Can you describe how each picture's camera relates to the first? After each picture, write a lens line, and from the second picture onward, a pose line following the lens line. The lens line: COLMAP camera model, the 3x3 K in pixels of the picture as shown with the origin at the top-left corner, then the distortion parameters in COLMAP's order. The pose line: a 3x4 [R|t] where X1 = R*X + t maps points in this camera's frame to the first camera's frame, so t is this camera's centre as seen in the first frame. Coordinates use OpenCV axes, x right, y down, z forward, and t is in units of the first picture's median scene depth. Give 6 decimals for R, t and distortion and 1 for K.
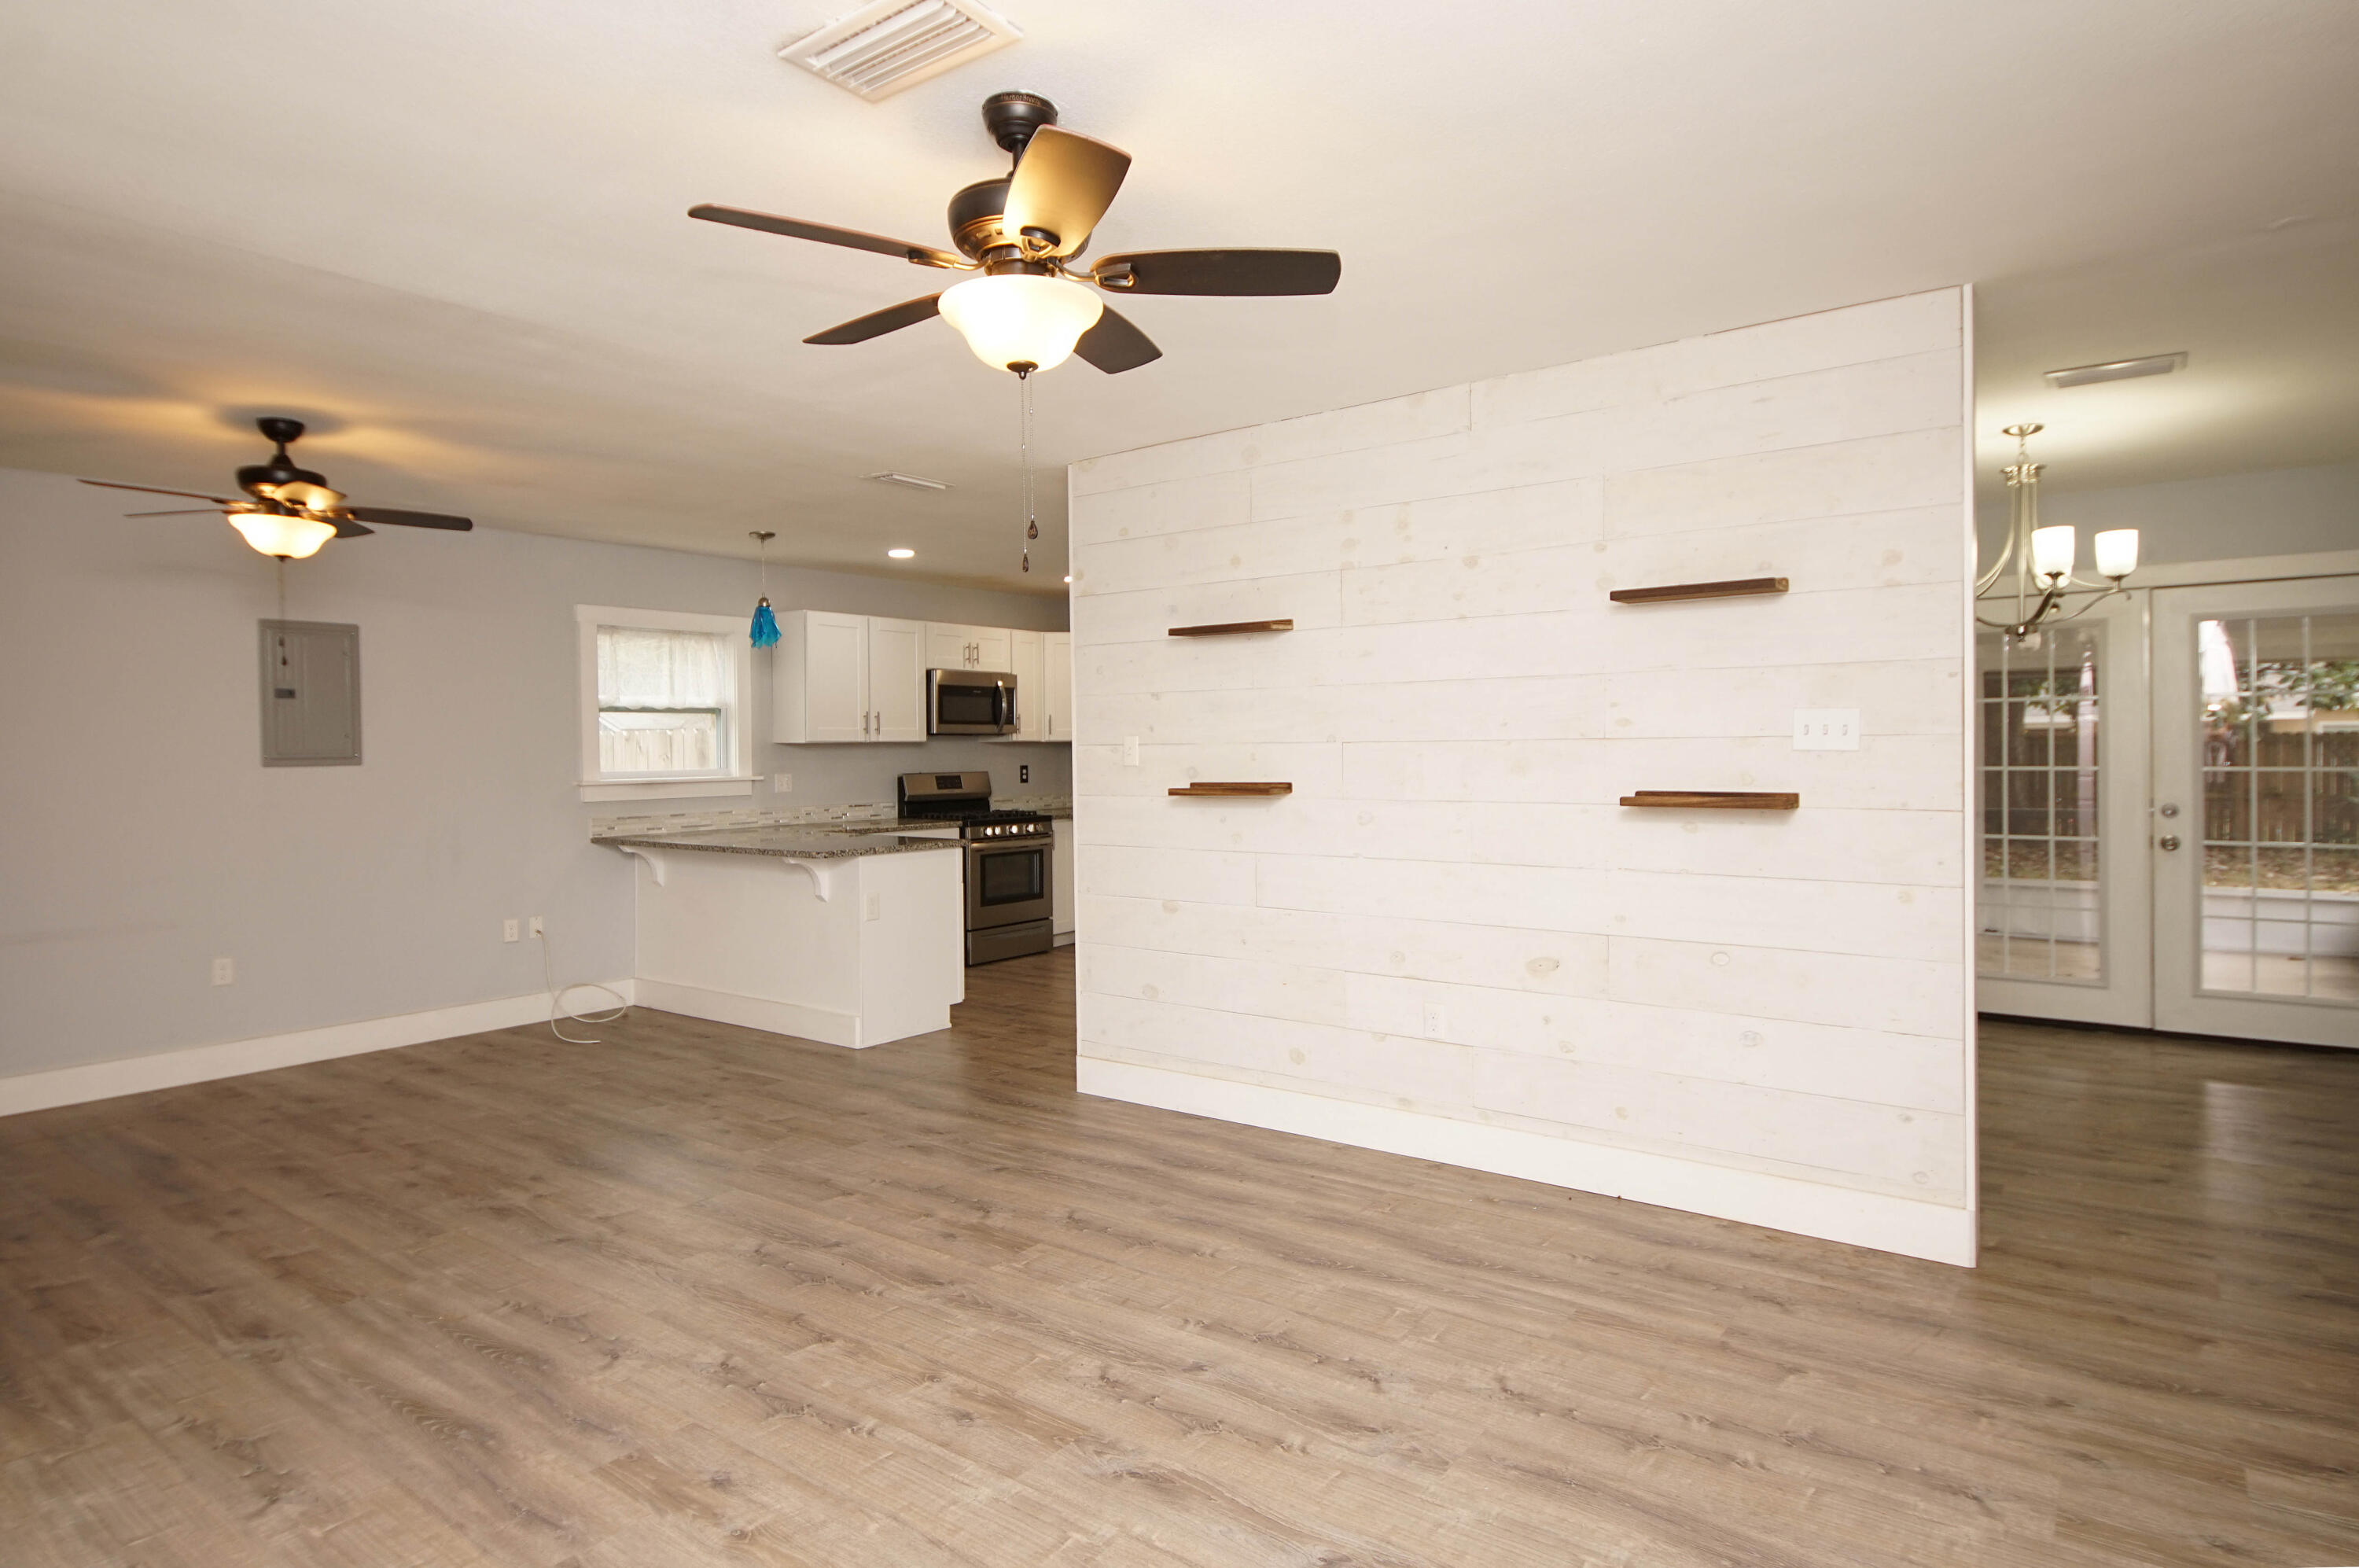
lens RADIAL K [[1289.7, 0, 1165.5], [0, 1289.7, 771.6], [0, 0, 1]] dist [0.032542, -0.025137]
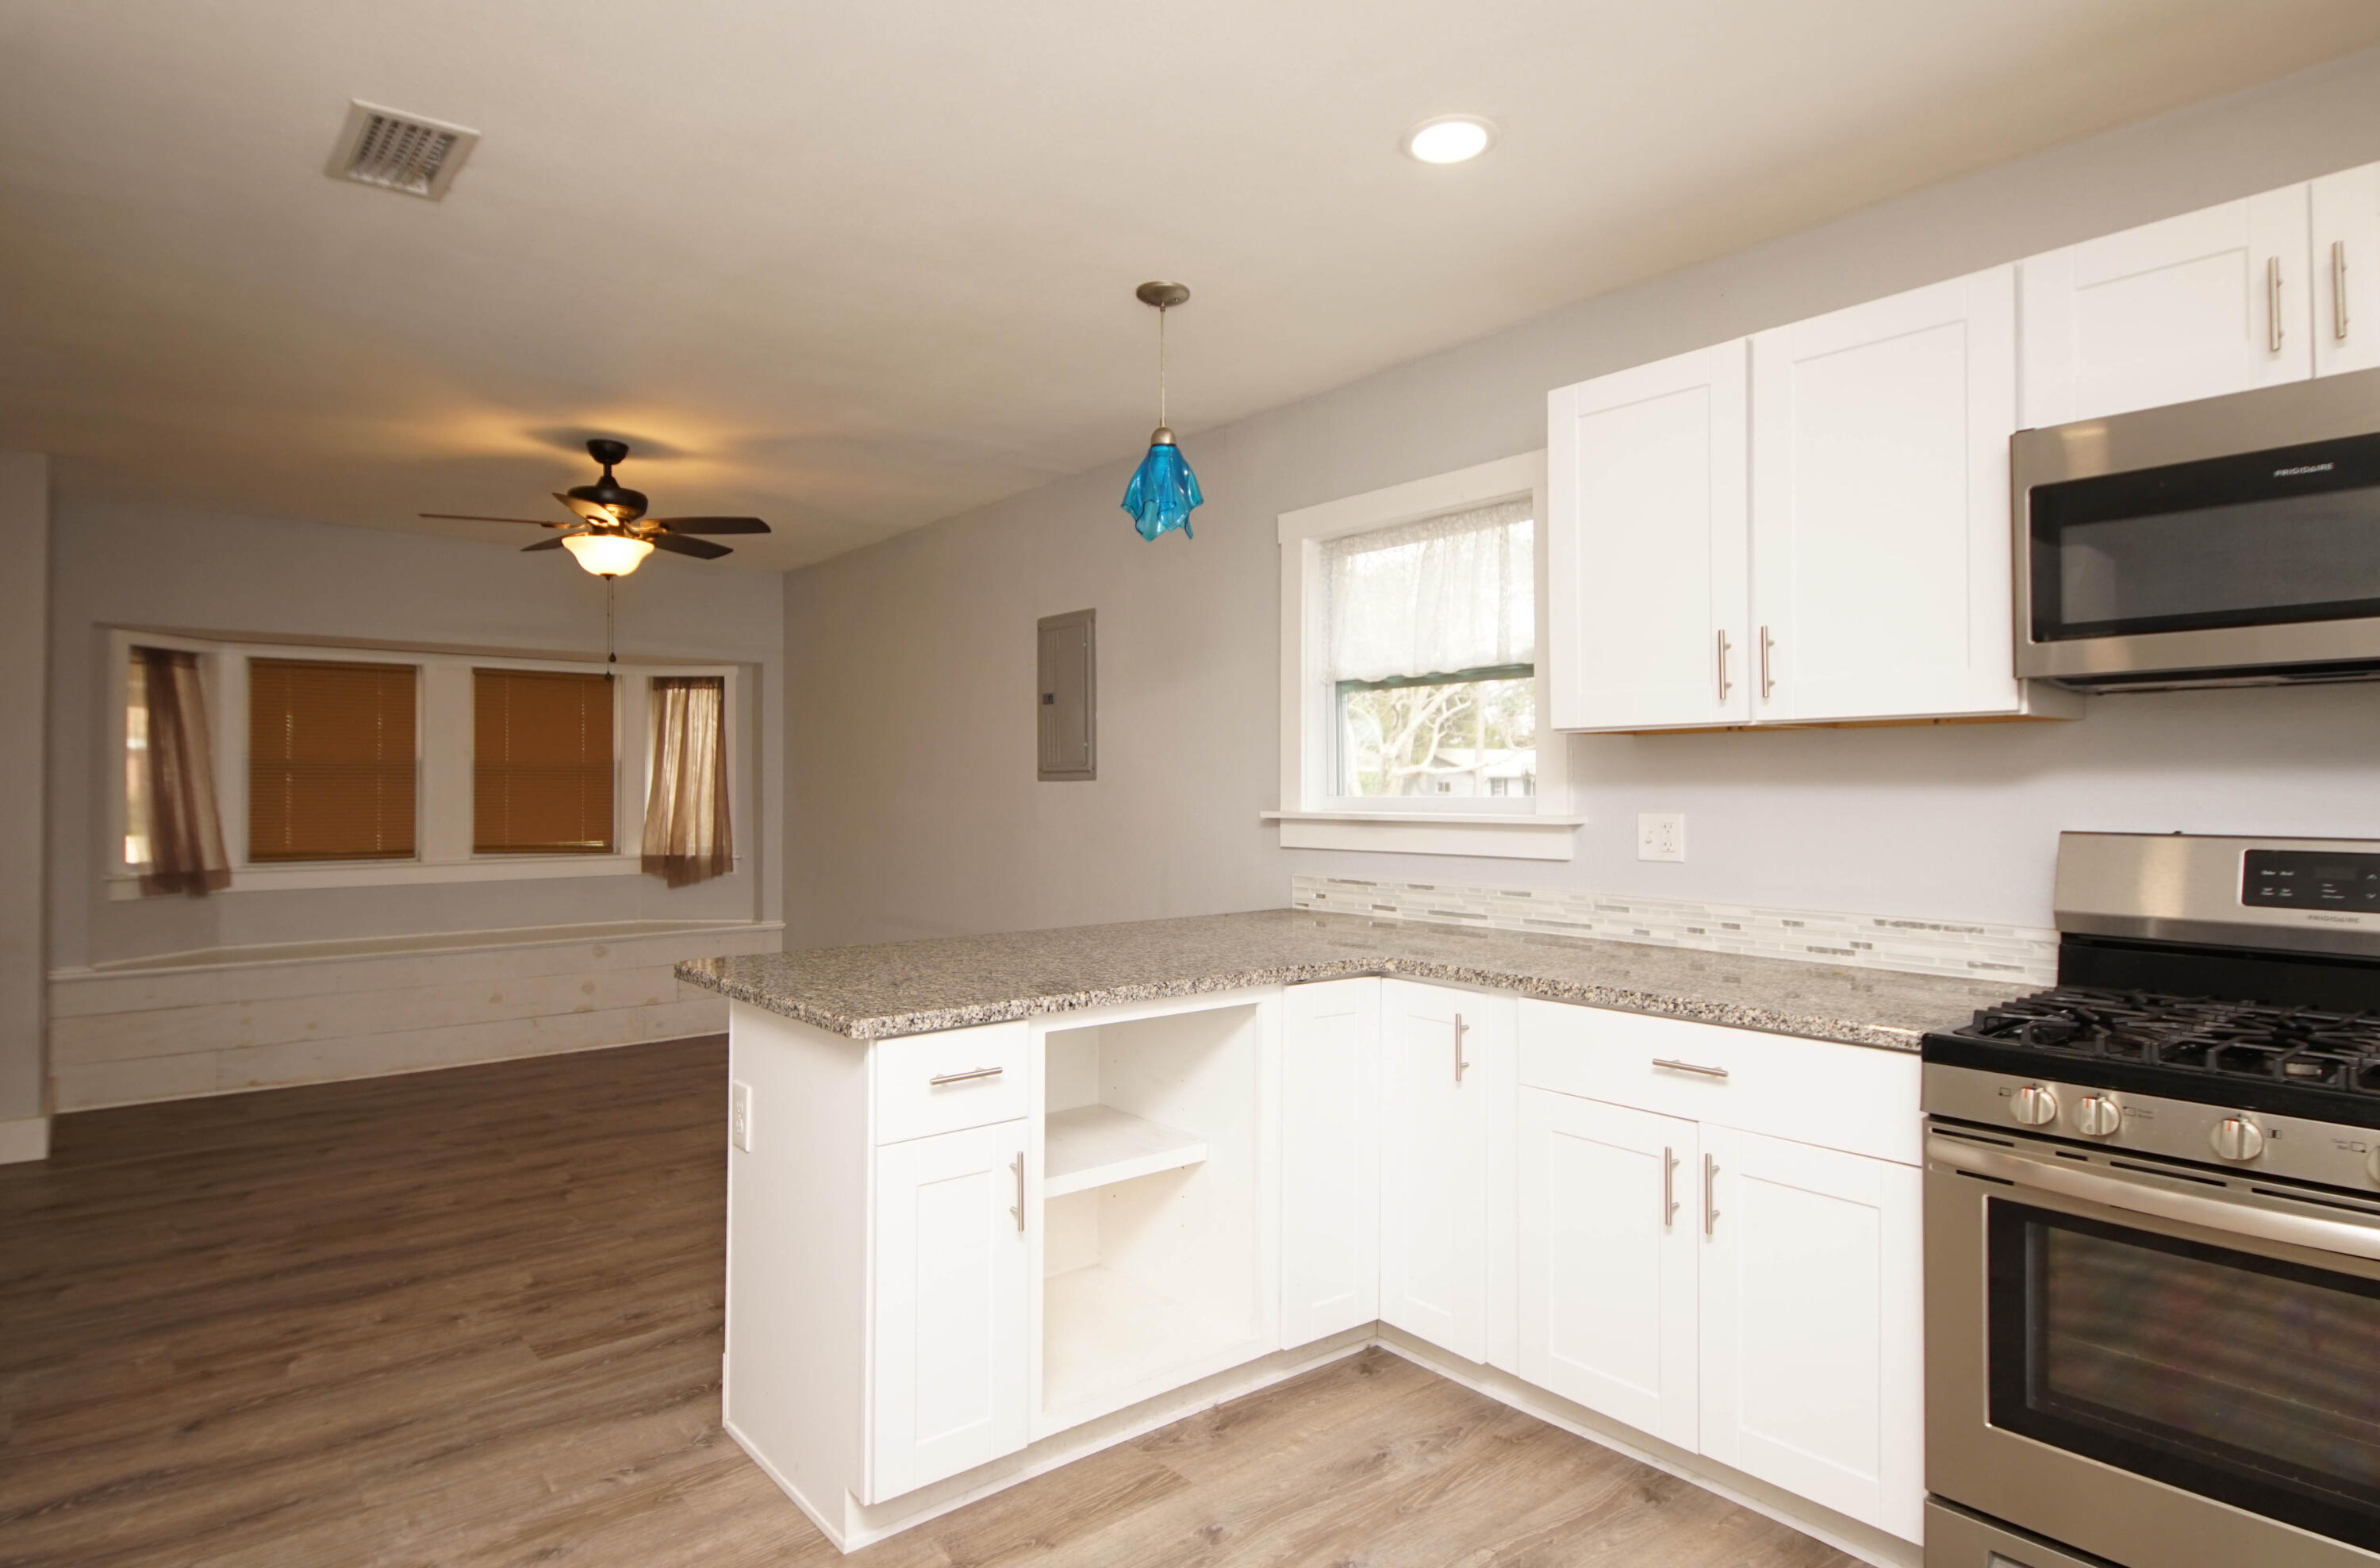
lens RADIAL K [[1296.8, 0, 1174.8], [0, 1296.8, 768.5], [0, 0, 1]] dist [0.031603, -0.032414]
pose [[-0.237129, -0.001976, -0.971476, 0.253058], [-0.013090, 0.999914, 0.001161, -0.021902], [0.971390, 0.012992, -0.237134, 1.969128]]
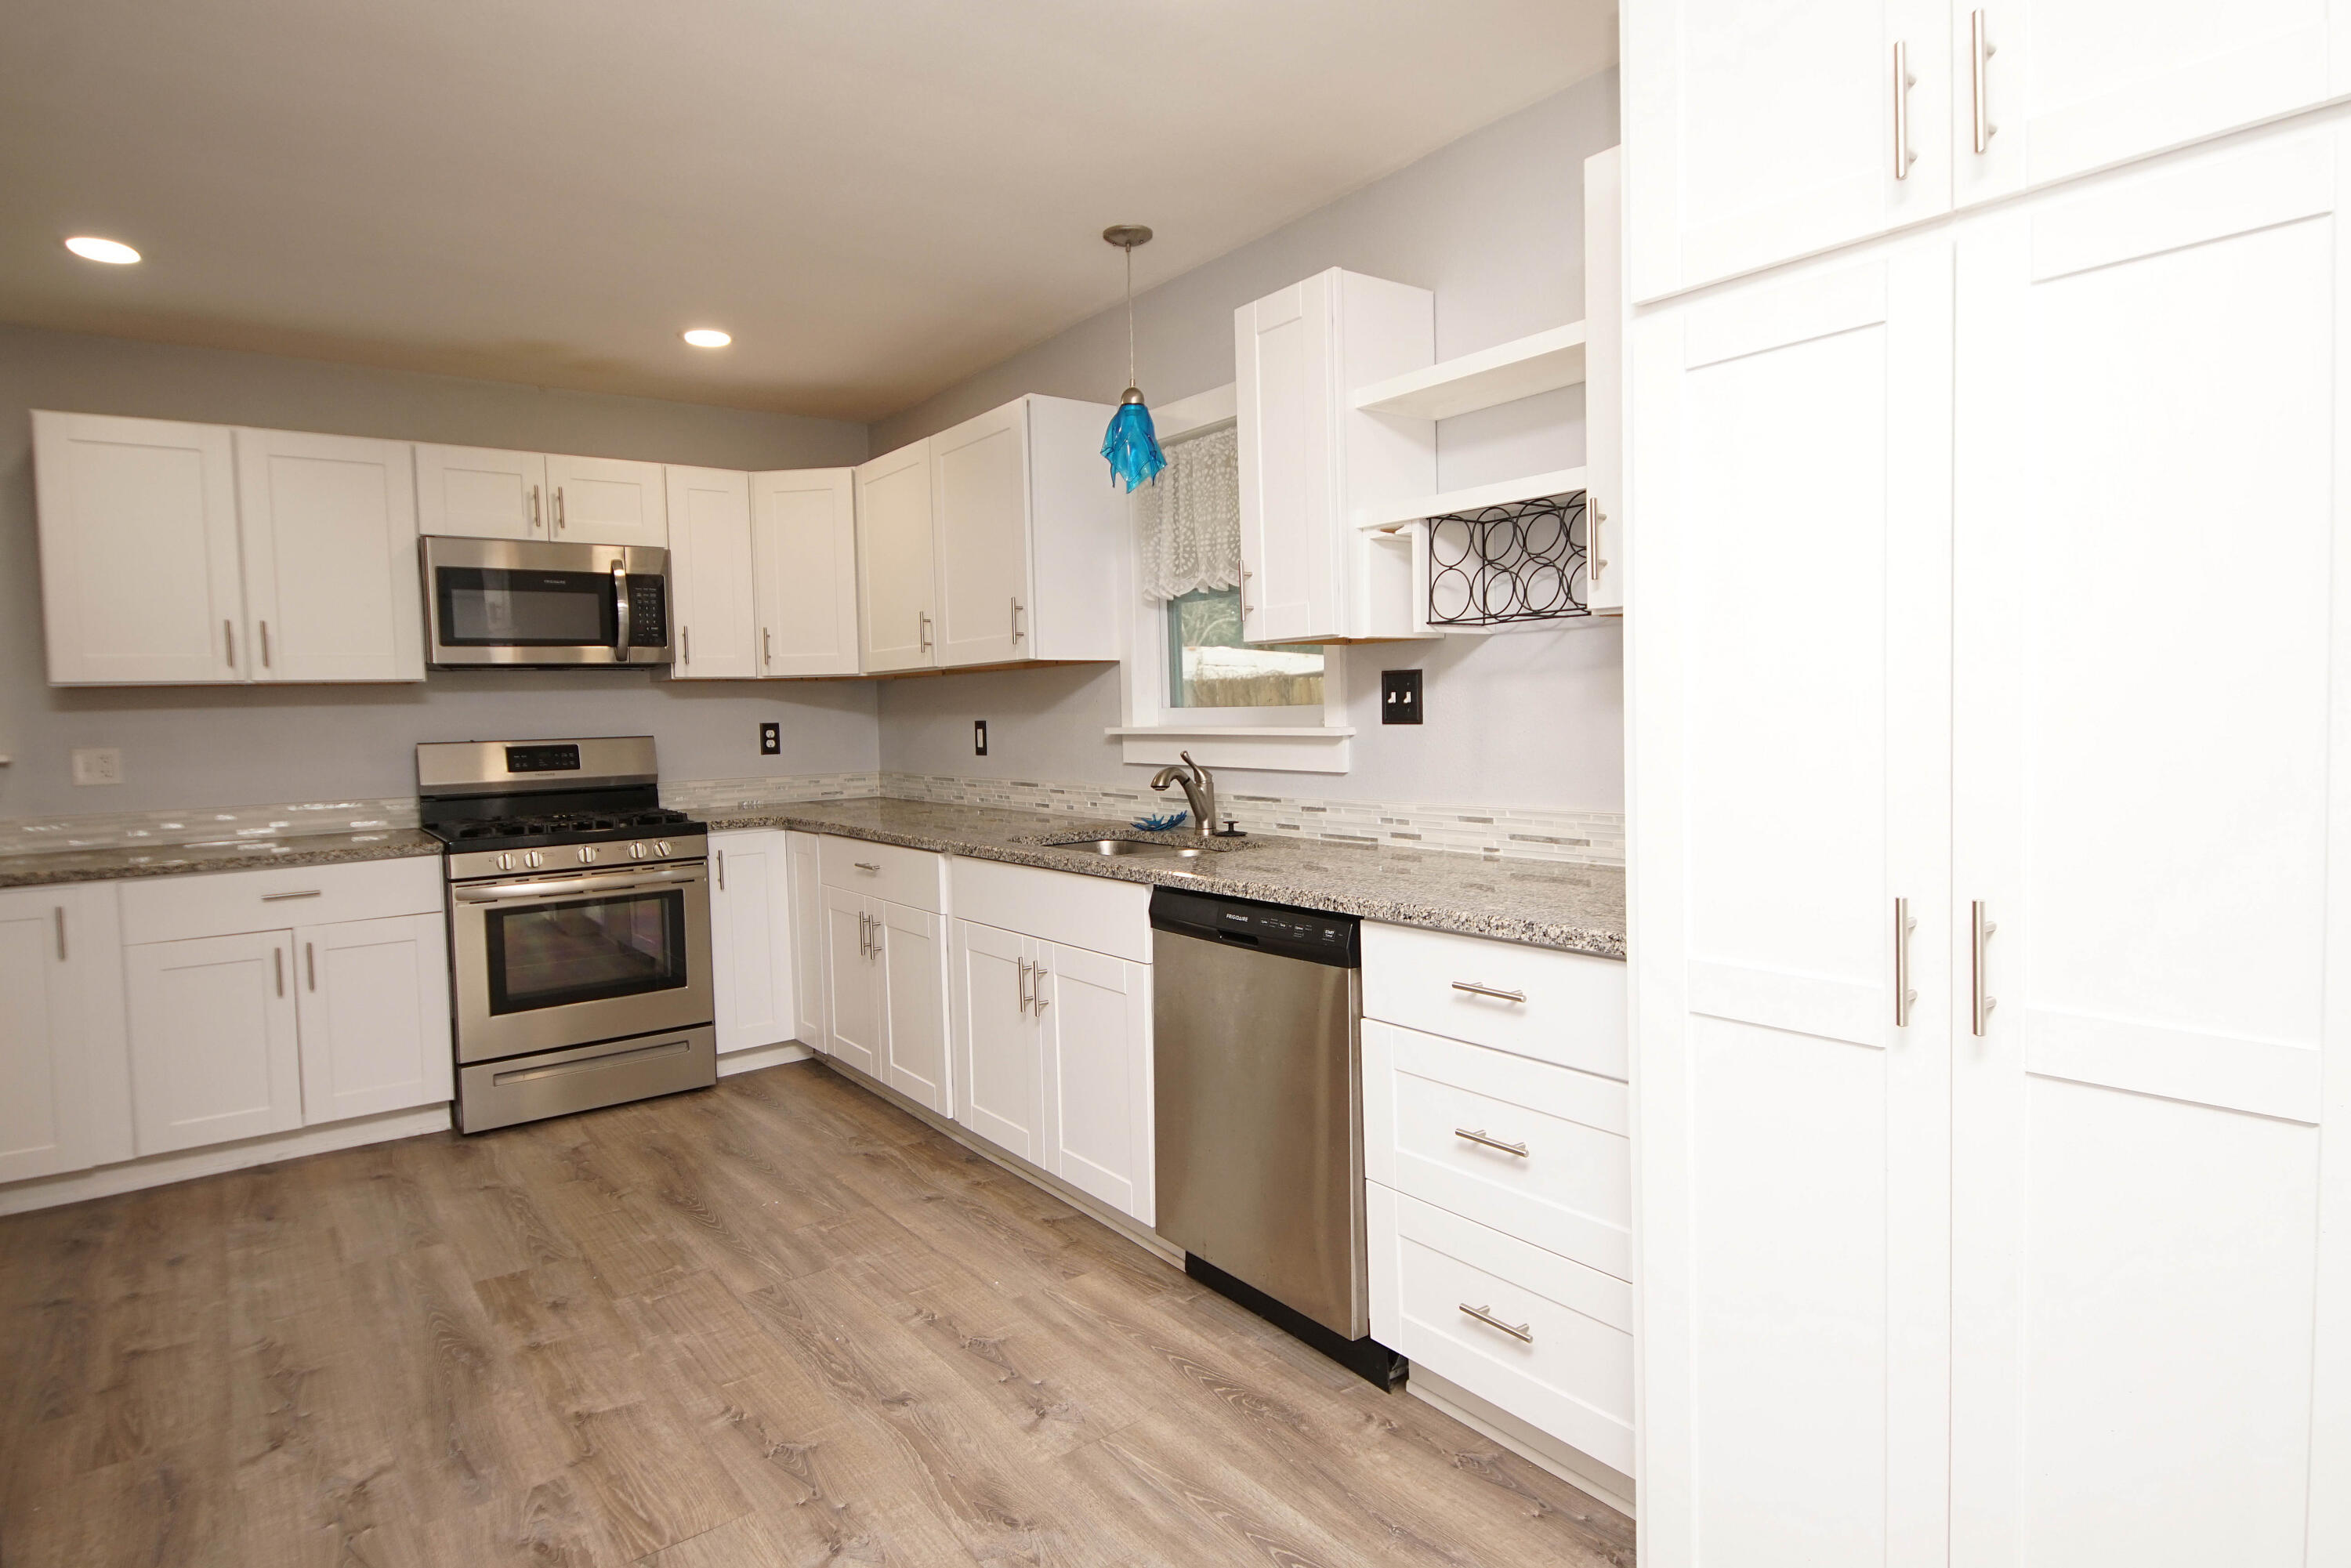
lens RADIAL K [[1259.0, 0, 1154.4], [0, 1259.0, 765.8], [0, 0, 1]] dist [0.041083, -0.035864]
pose [[0.960197, -0.001490, -0.279318, 0.506371], [0.011951, 0.999289, 0.035751, -0.009564], [0.279066, -0.037666, 0.959533, 1.315314]]
